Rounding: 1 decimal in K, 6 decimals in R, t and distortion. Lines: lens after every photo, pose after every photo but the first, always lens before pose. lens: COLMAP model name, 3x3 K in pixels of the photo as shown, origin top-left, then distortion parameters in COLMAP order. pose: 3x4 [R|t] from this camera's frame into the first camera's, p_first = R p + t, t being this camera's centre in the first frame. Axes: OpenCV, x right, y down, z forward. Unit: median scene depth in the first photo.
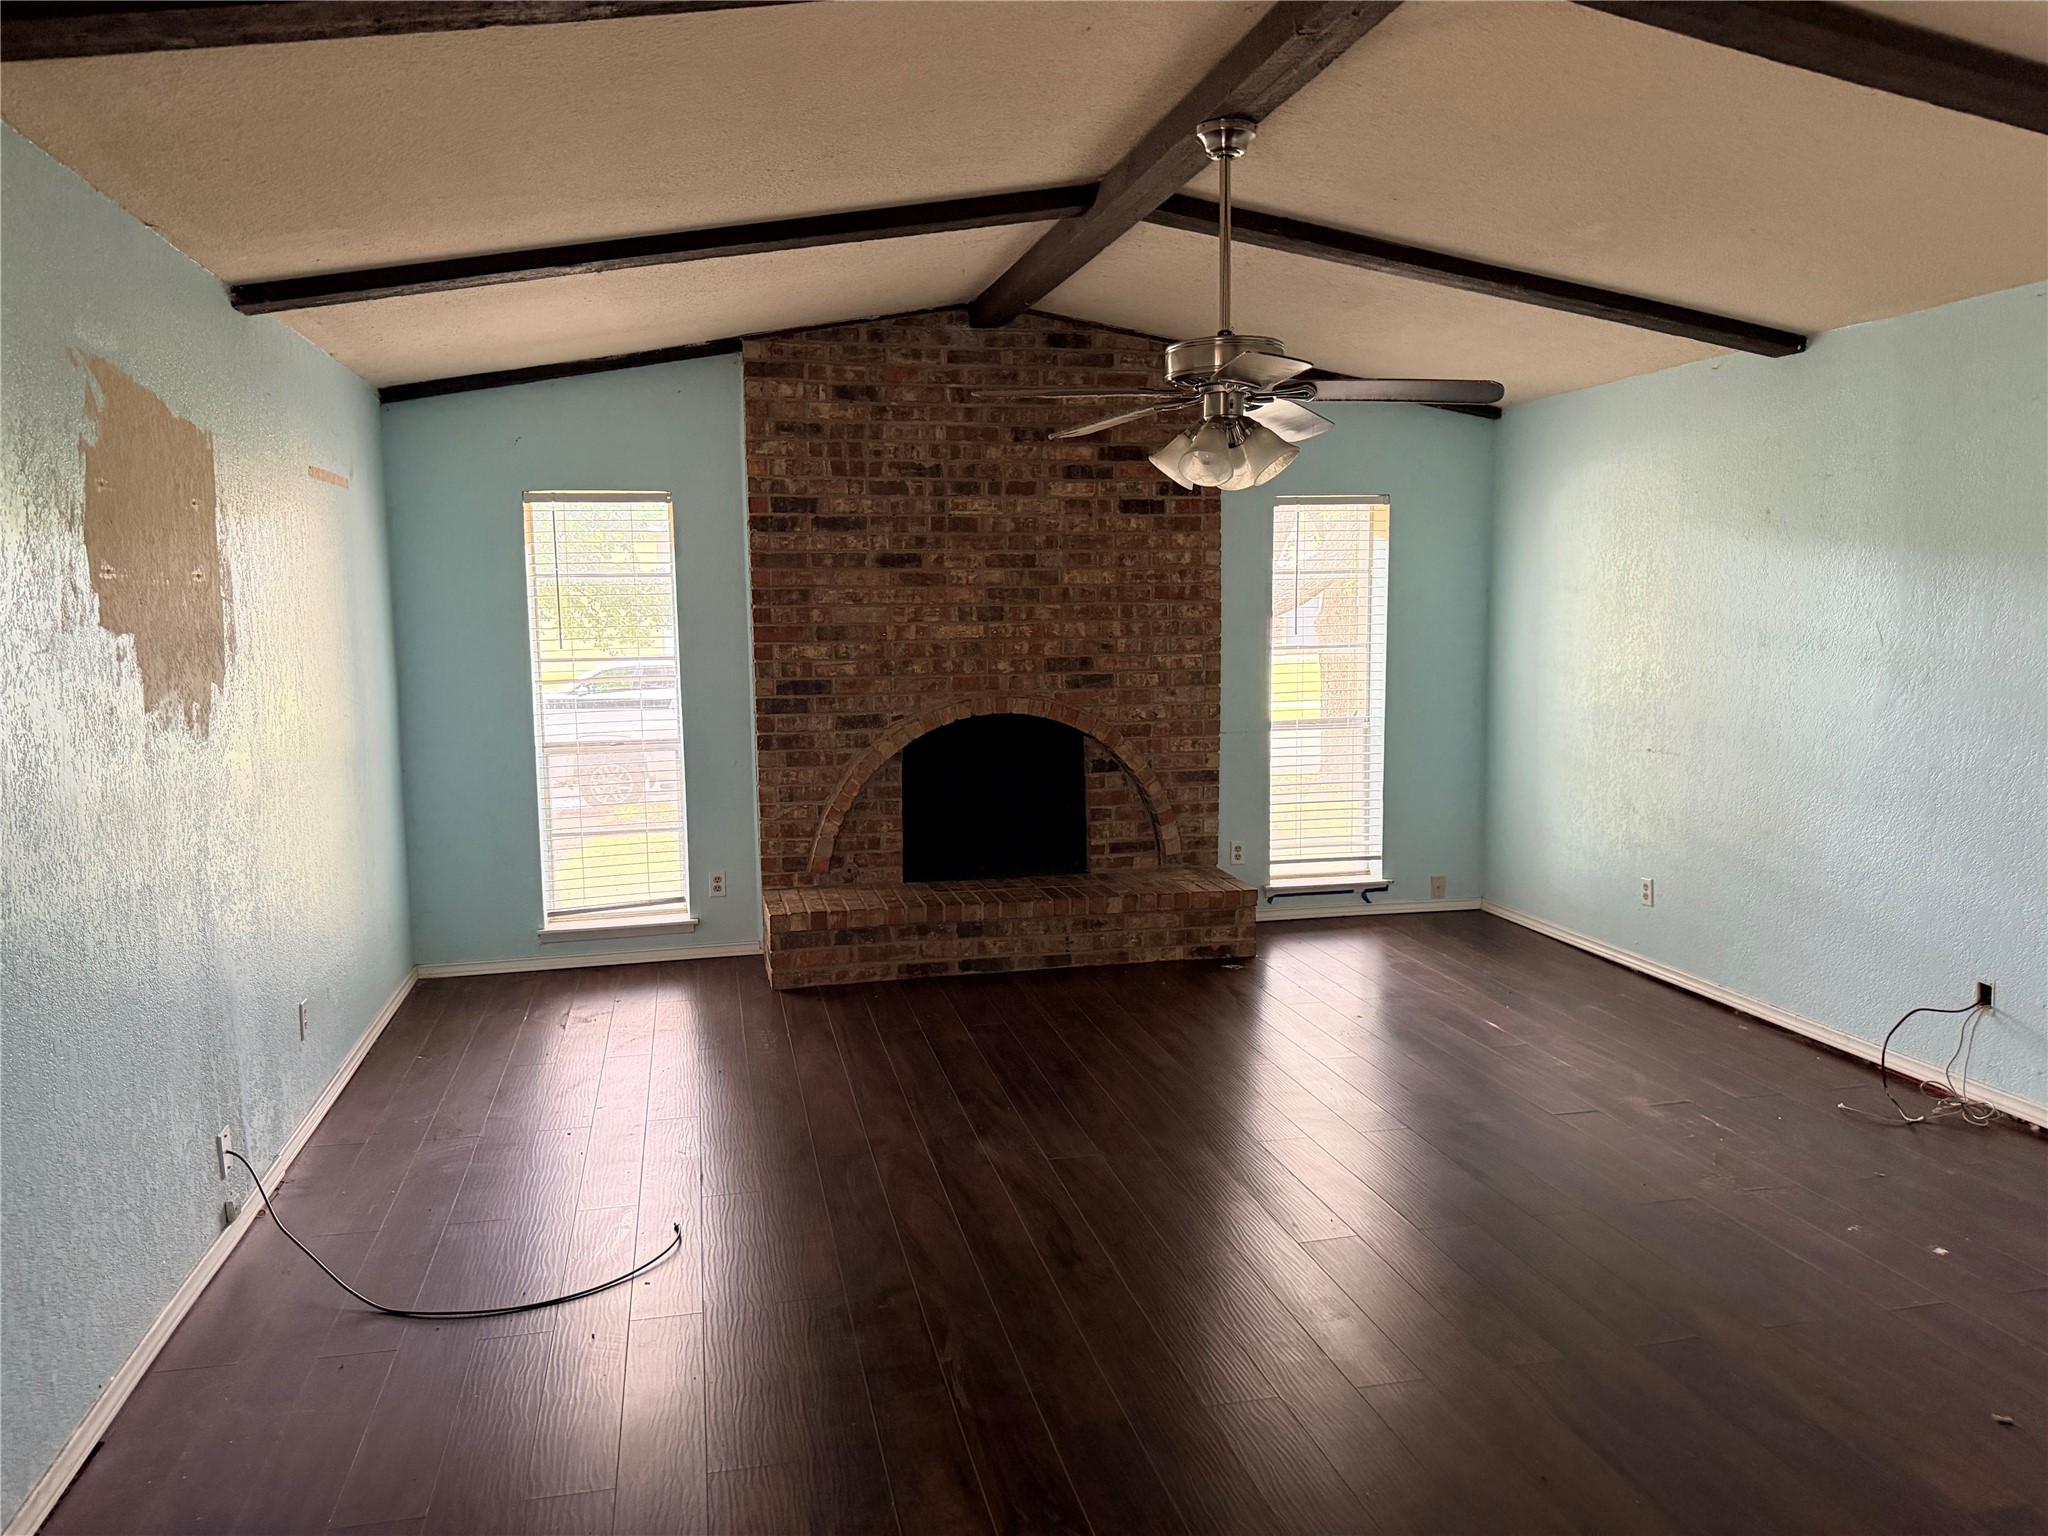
lens RADIAL K [[1455.7, 0, 1039.9], [0, 1455.7, 764.8], [0, 0, 1]] dist [0.080824, -0.068102]
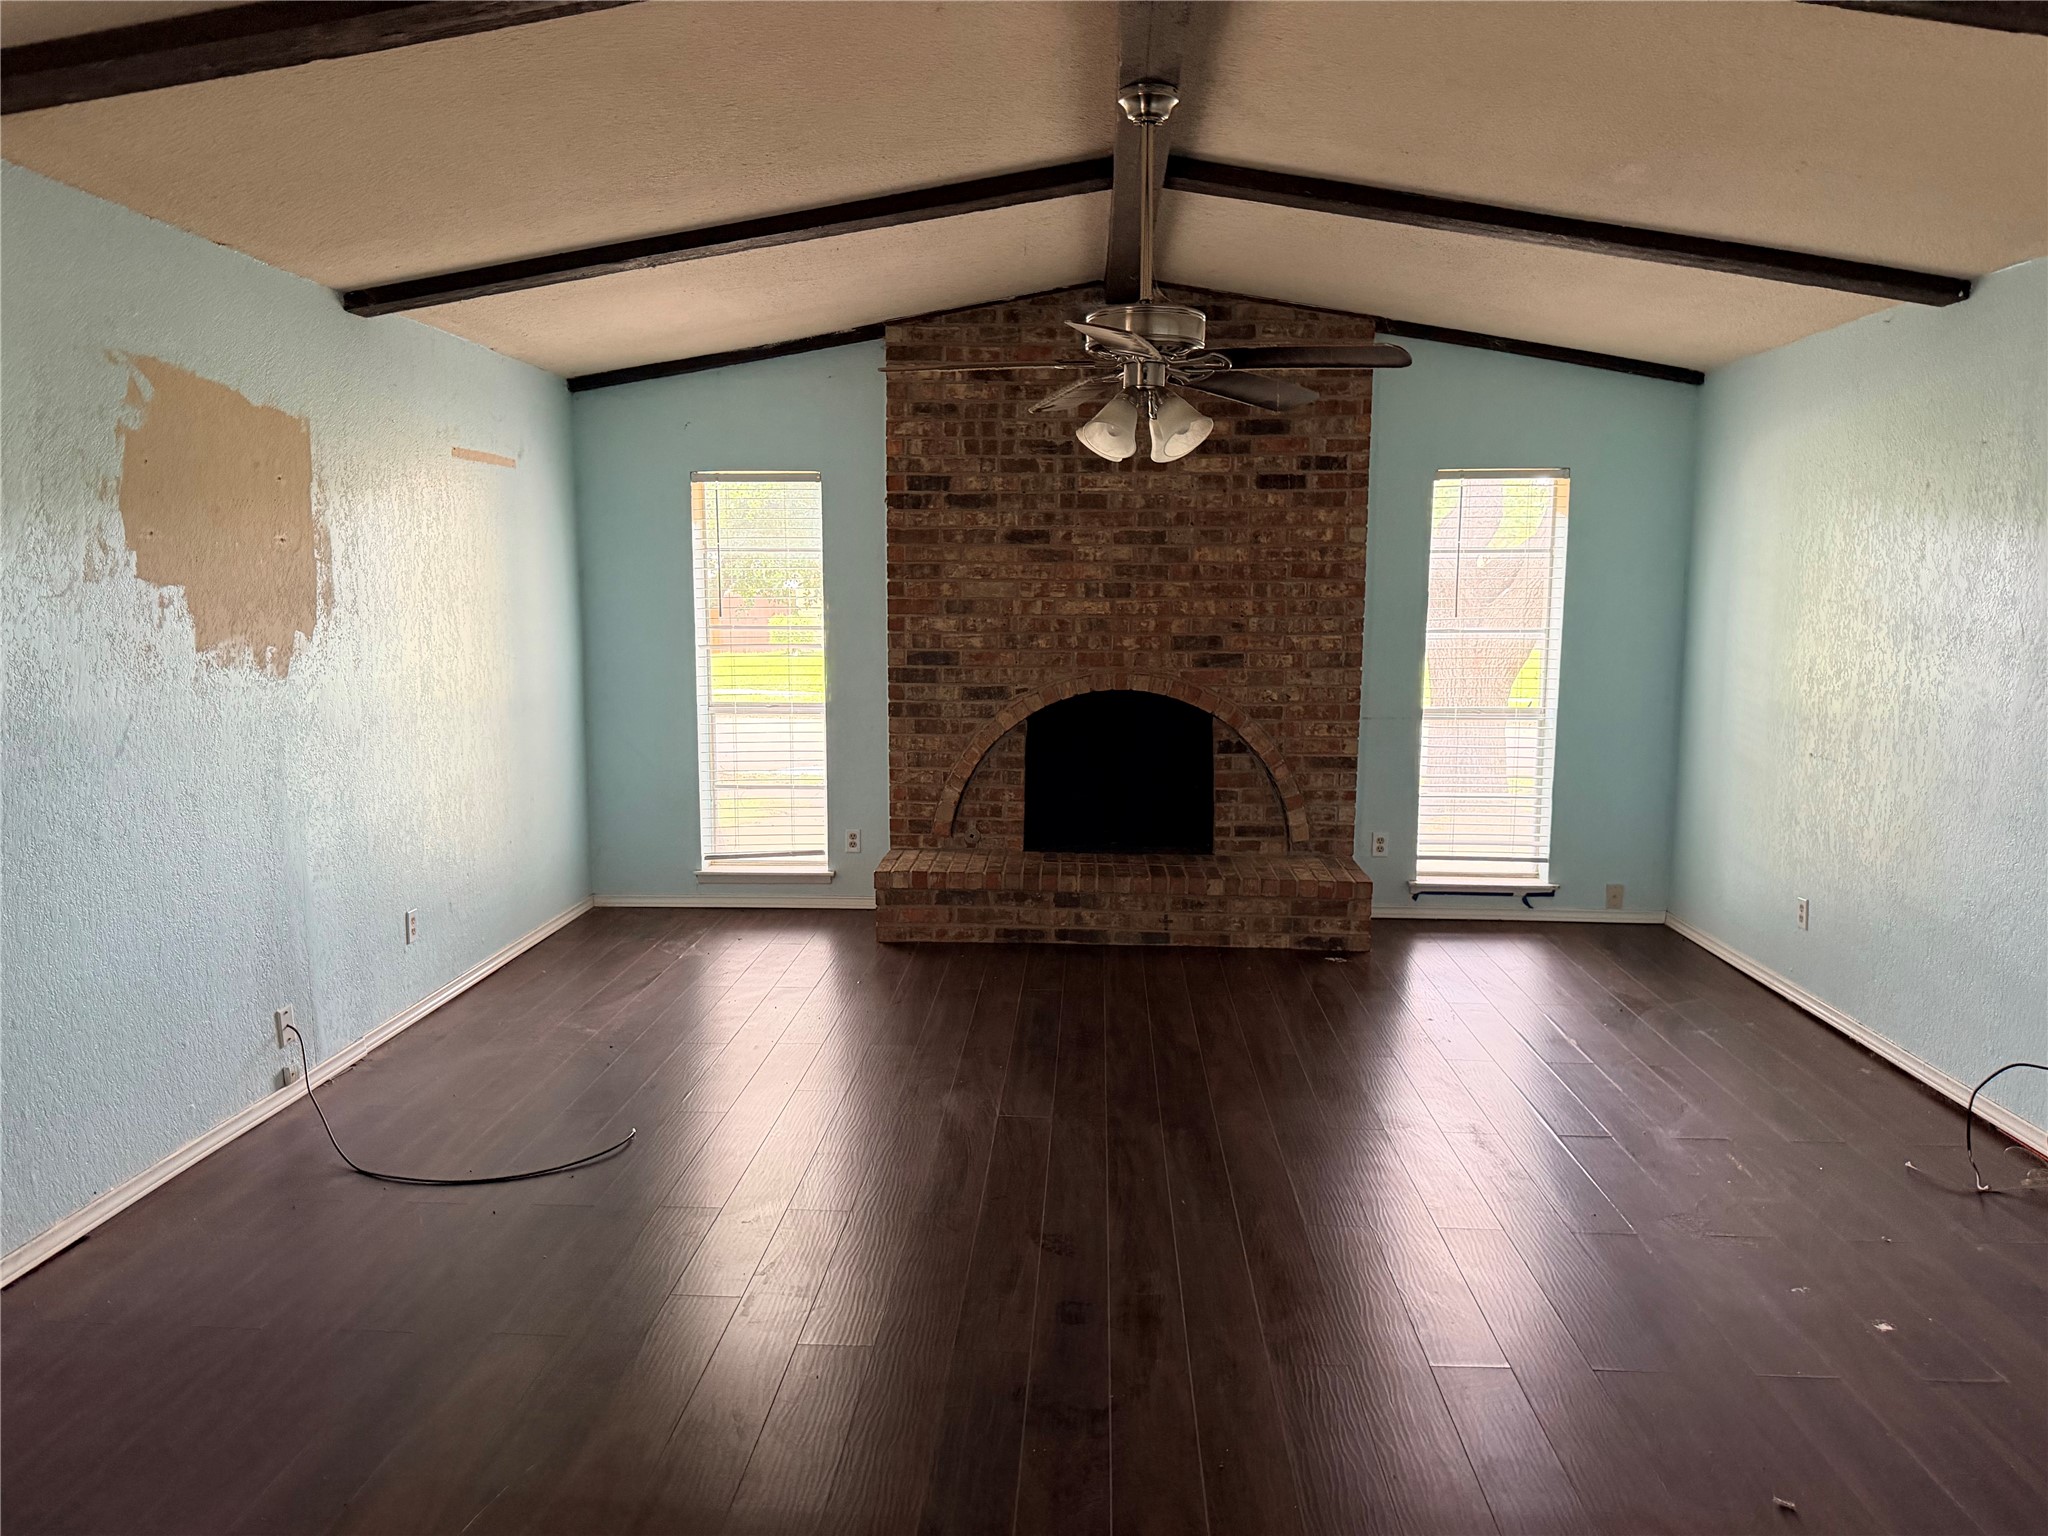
lens RADIAL K [[1455.7, 0, 1019.5], [0, 1455.7, 774.9], [0, 0, 1]] dist [0.080824, -0.068102]
pose [[0.960857, 0.051328, -0.272248, 0.190835], [-0.046312, 0.998619, 0.024820, 0.001909], [0.273146, -0.011240, 0.961907, 0.011907]]
